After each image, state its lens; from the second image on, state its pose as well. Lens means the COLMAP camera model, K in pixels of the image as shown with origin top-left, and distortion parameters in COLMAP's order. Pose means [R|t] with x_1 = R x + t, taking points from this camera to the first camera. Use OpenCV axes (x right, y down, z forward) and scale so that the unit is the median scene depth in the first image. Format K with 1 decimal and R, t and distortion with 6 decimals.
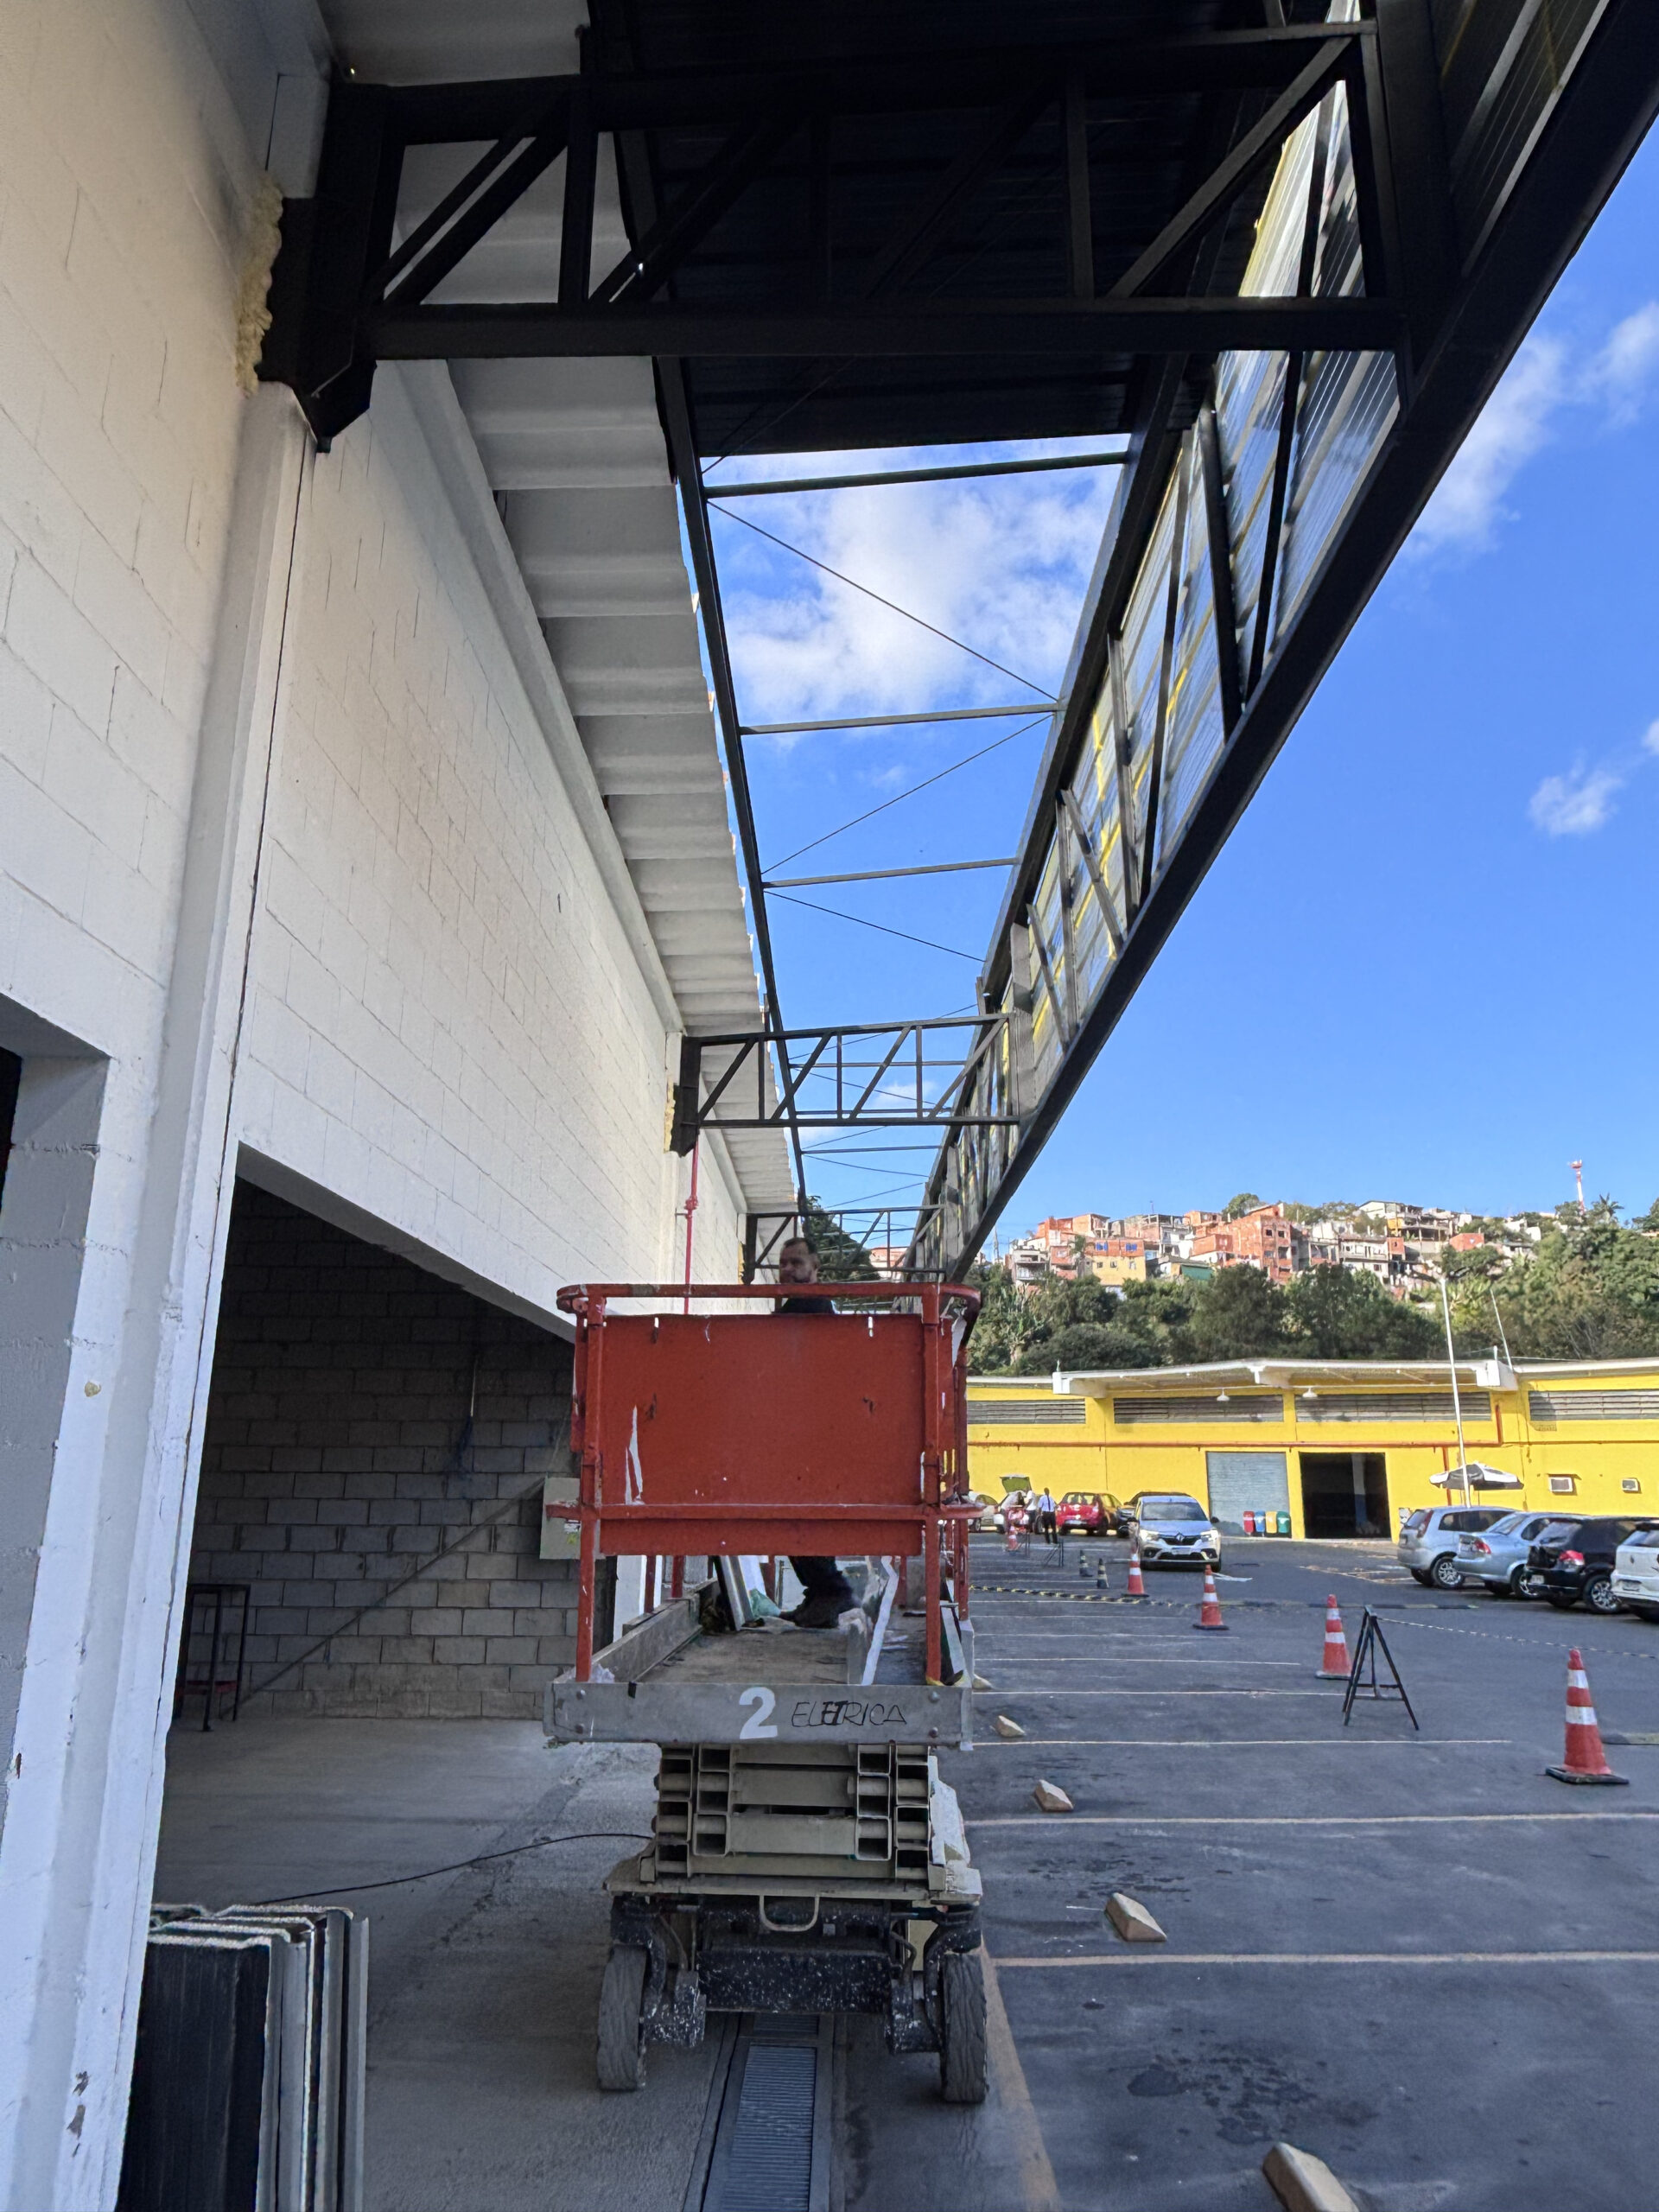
lens RADIAL K [[1428.2, 0, 825.8], [0, 1428.2, 1089.5], [0, 0, 1]] dist [-0.005766, -0.017148]
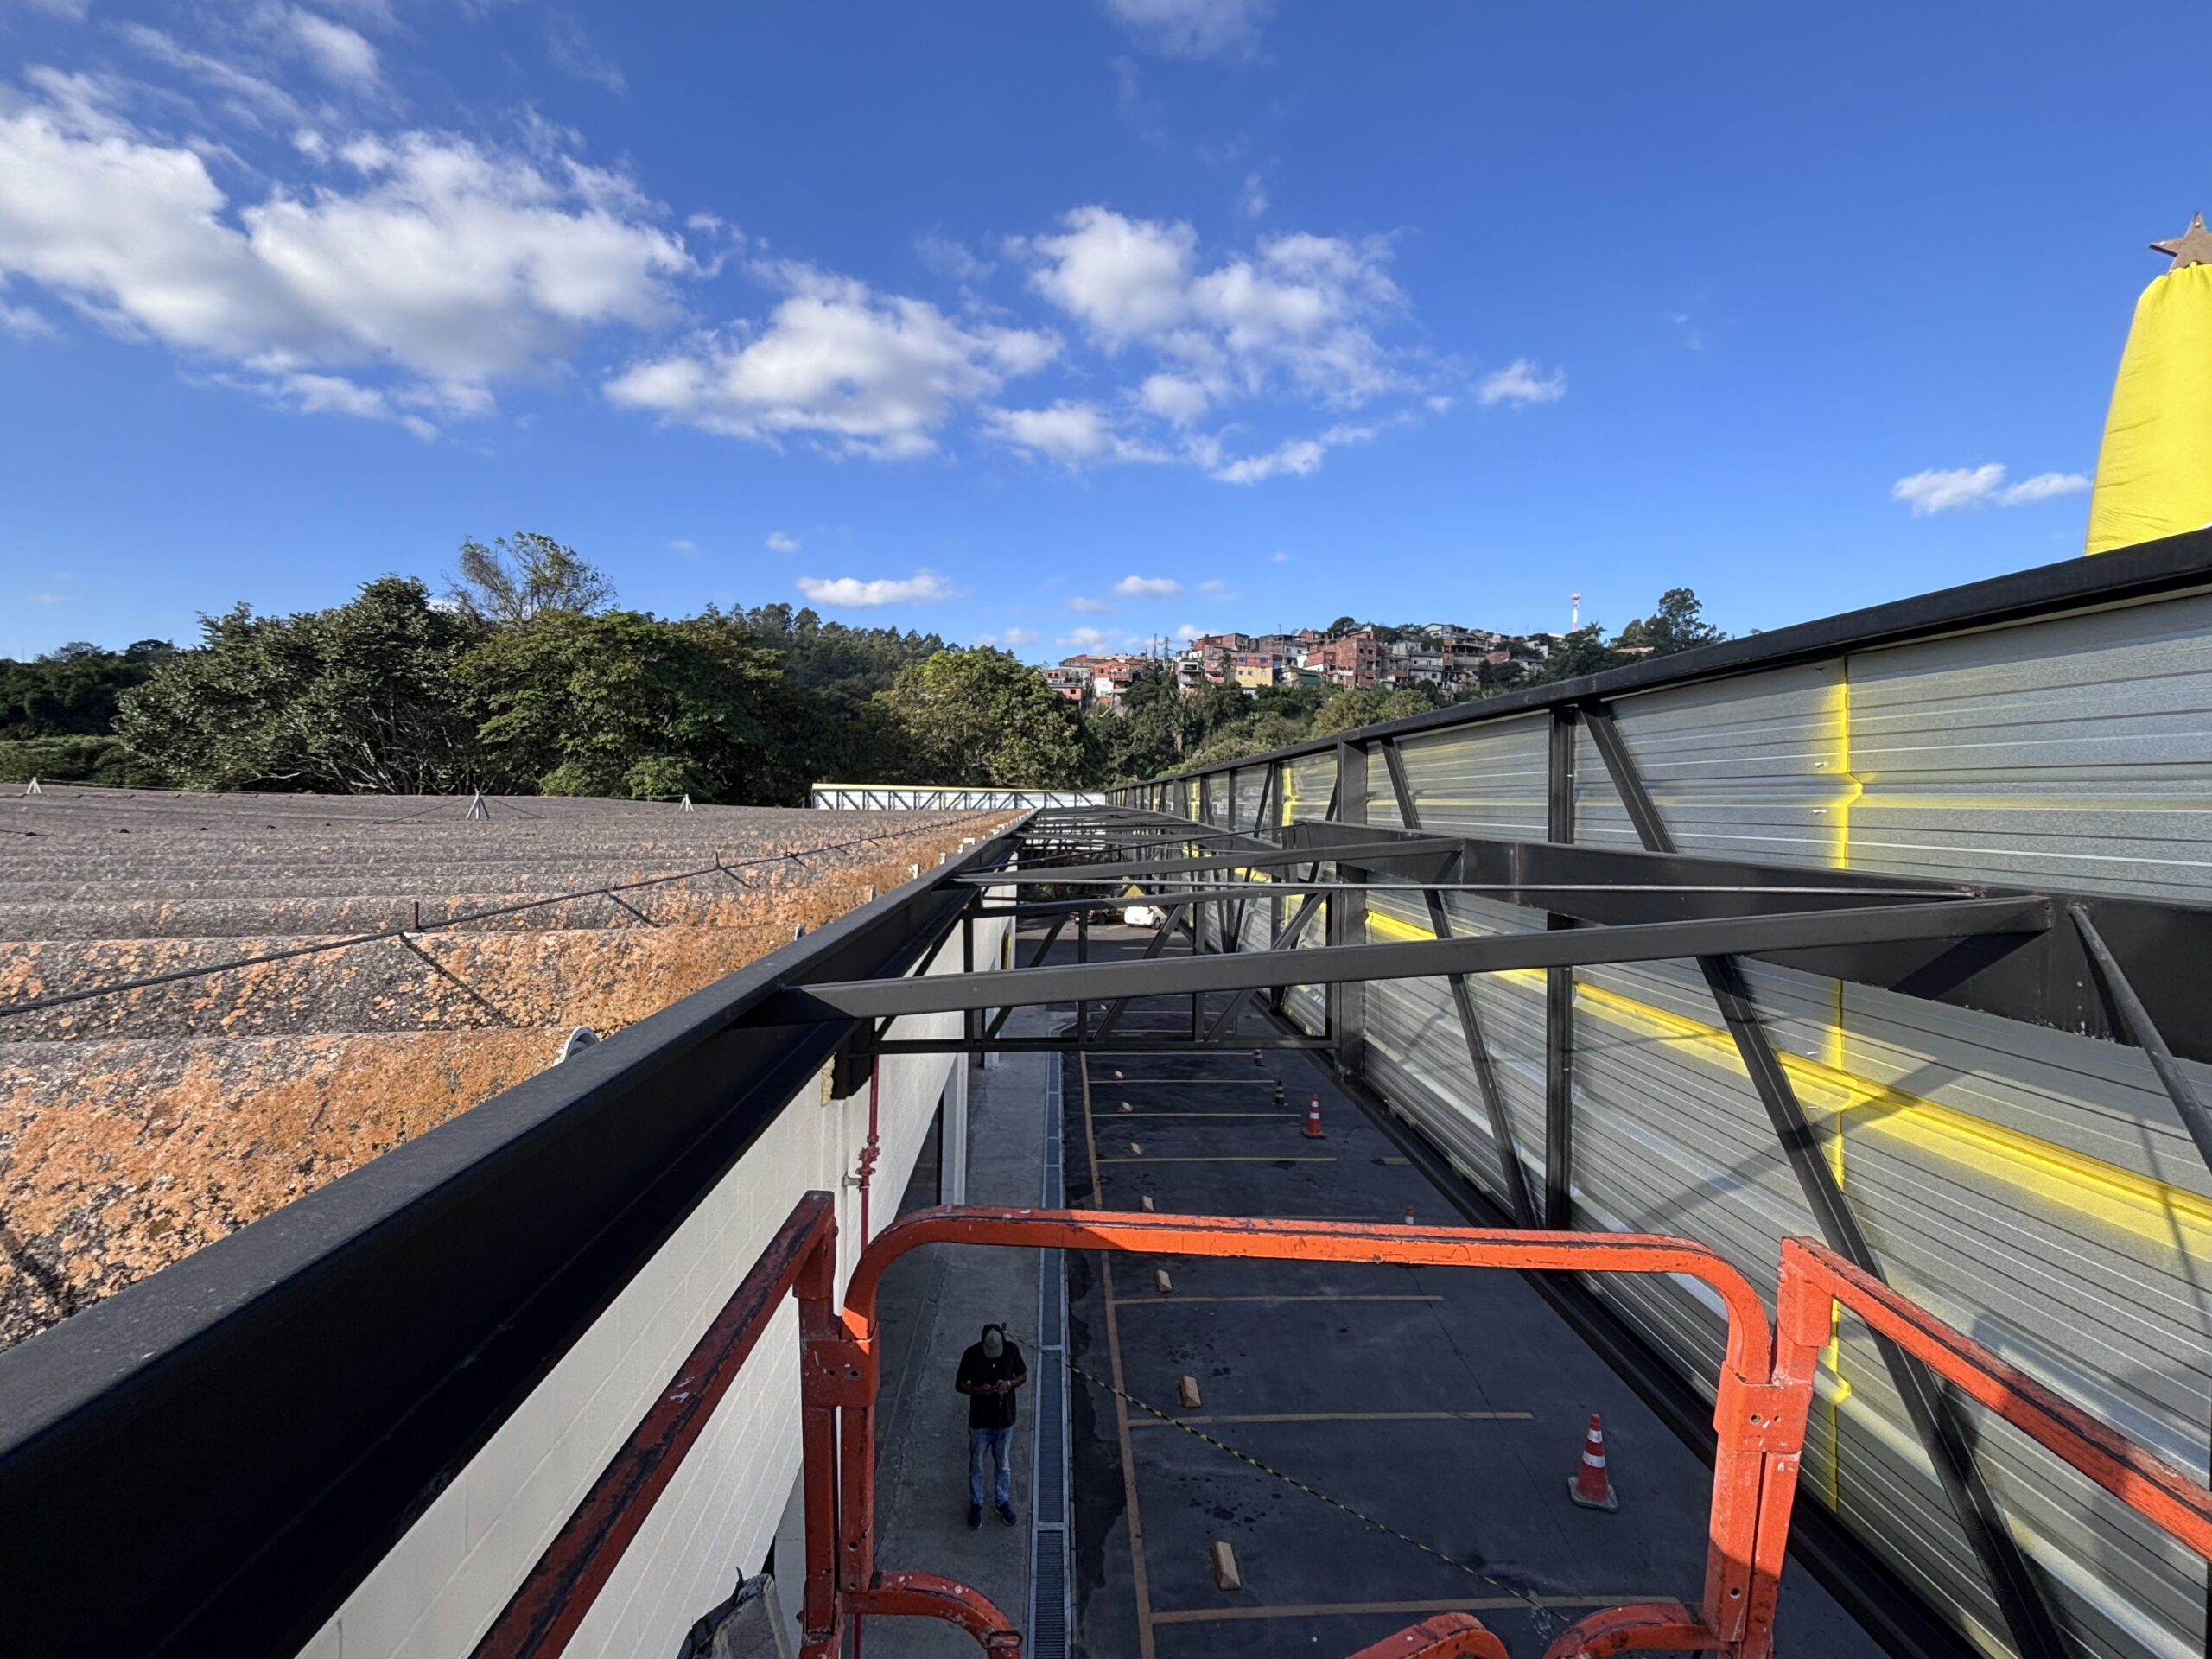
lens RADIAL K [[1009.0, 0, 1088.3], [0, 1009.0, 829.7], [0, 0, 1]] dist [-0.007520, 0.000866]
pose [[0.998936, 0.008010, 0.045426, -0.002409], [-0.020570, 0.958816, 0.283281, -0.047717], [-0.041286, -0.283914, 0.957961, 0.126956]]
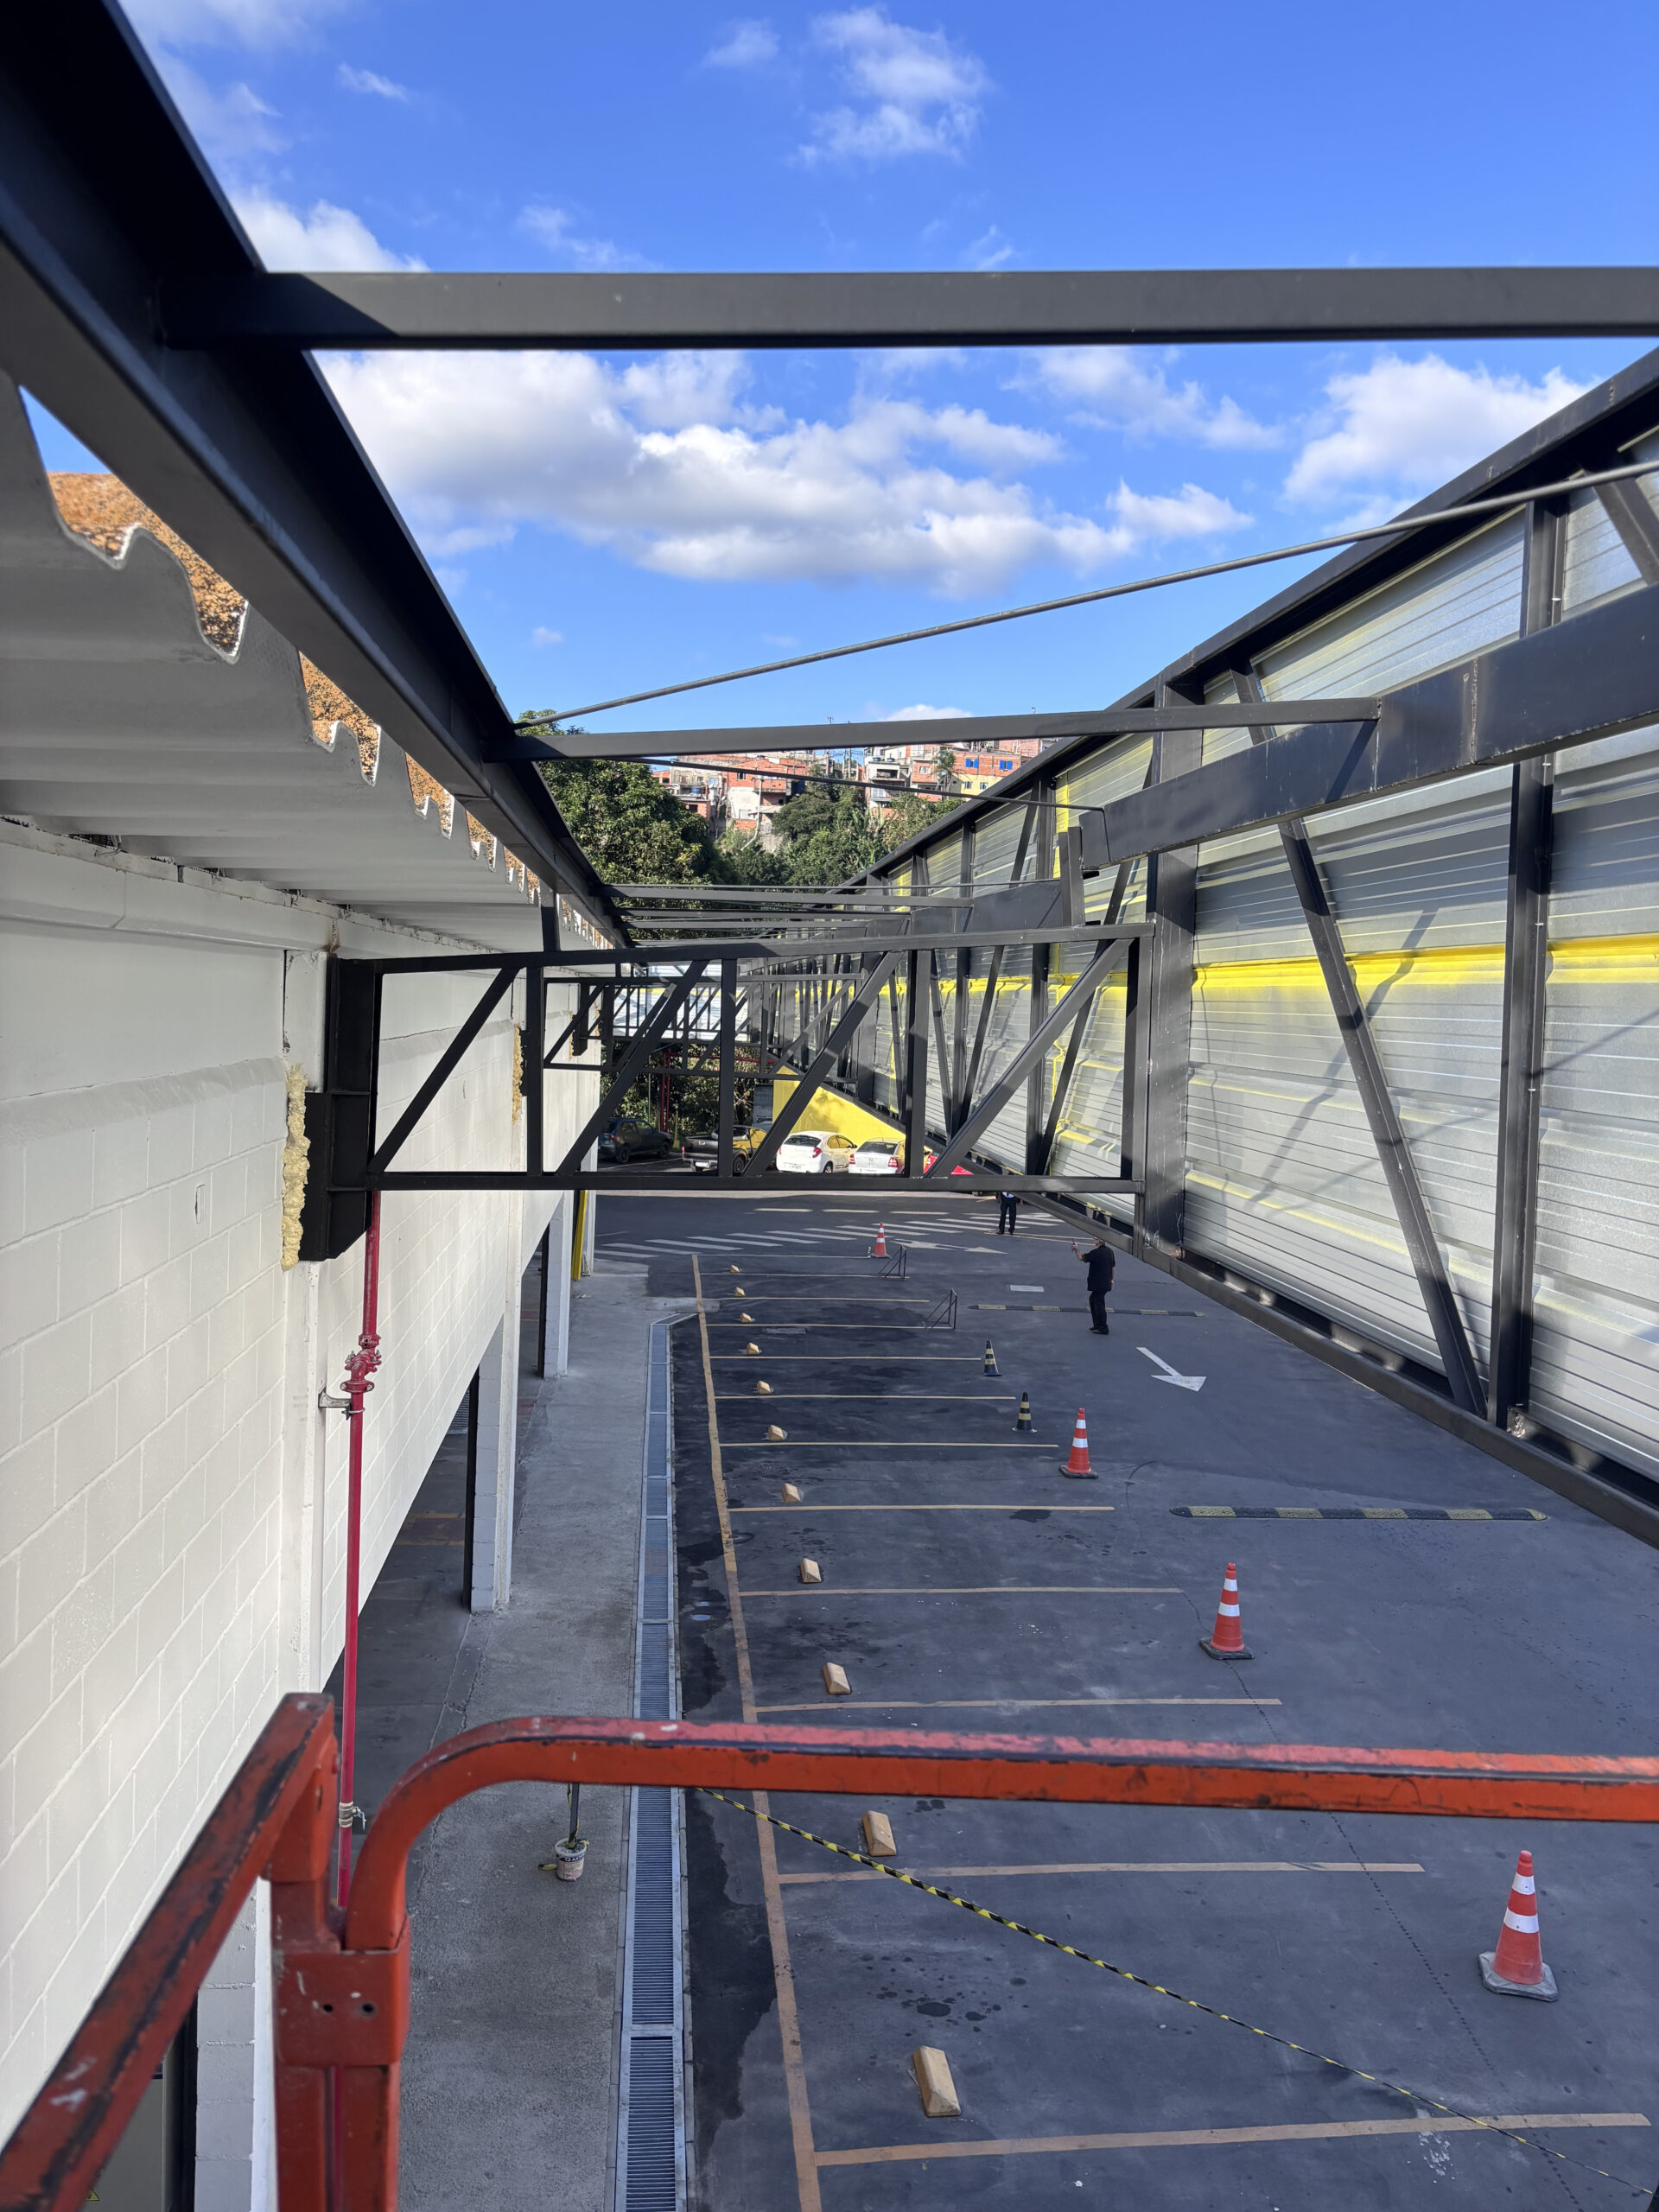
lens RADIAL K [[1648.8, 0, 811.5], [0, 1648.8, 1125.1], [0, 0, 1]] dist [0.042956, -0.027951]
pose [[0.994297, 0.019333, 0.104880, -0.003589], [-0.052975, 0.943058, 0.328383, -0.033720], [-0.092560, -0.332066, 0.938704, 0.124425]]
